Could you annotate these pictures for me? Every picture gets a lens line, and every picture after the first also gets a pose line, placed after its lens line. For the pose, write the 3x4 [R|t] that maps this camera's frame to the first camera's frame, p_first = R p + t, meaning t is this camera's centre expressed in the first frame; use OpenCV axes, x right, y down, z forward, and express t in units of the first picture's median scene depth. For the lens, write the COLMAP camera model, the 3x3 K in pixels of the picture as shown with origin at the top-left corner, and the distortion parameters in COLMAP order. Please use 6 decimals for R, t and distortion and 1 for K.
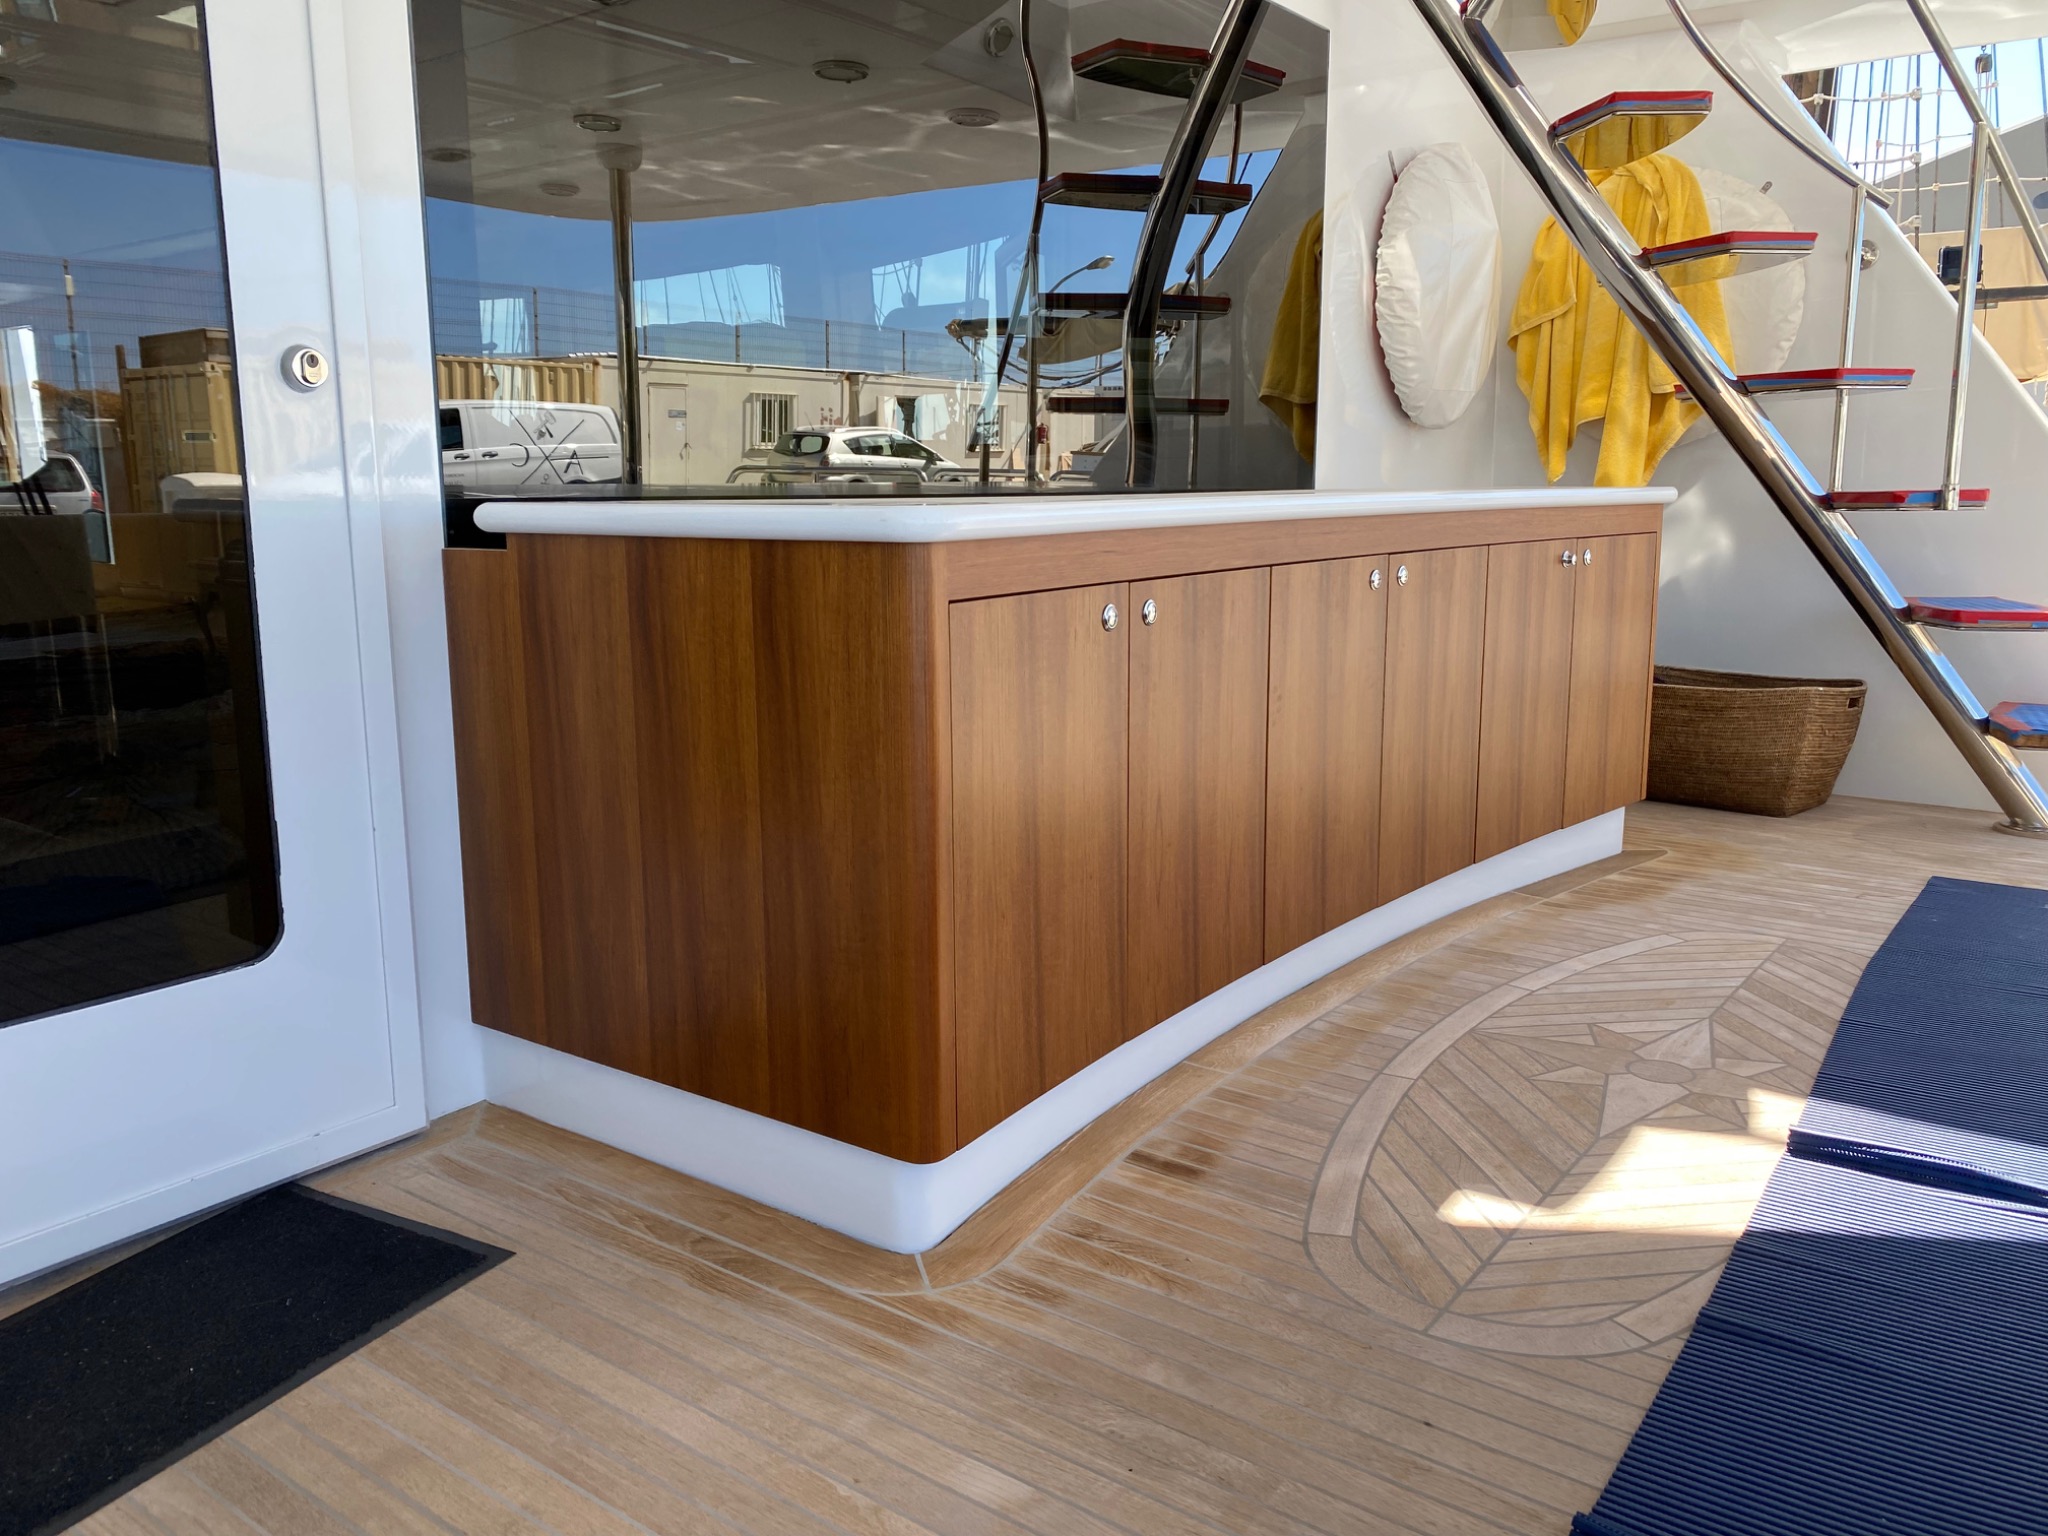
lens RADIAL K [[1599.9, 0, 1016.5], [0, 1599.9, 759.4], [0, 0, 1]] dist [0.013424, -0.012333]
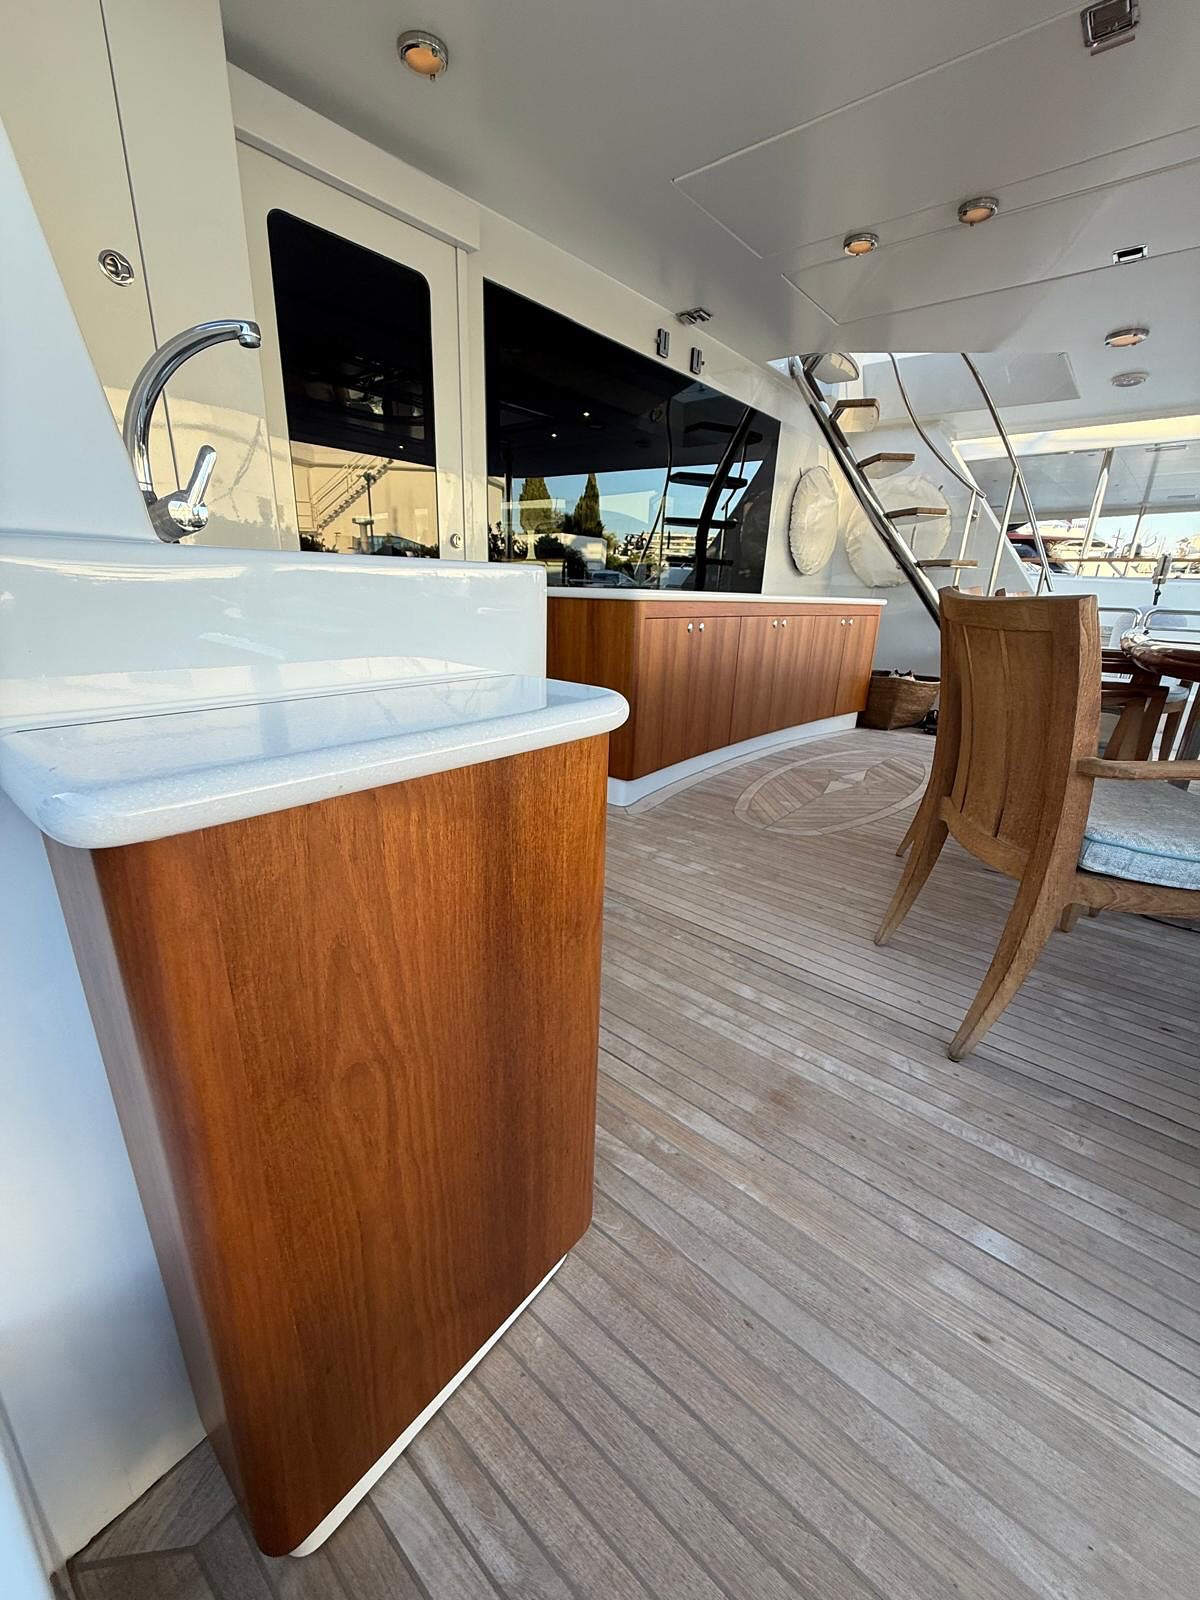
lens RADIAL K [[634.9, 0, 600.0], [0, 634.9, 800.0], [0, 0, 1]] dist [0.000193, 0.000021]
pose [[0.997020, 0.058336, -0.050472, -0.019092], [-0.050576, 0.988385, 0.143307, 0.040715], [0.058246, -0.140327, 0.988391, -0.175482]]
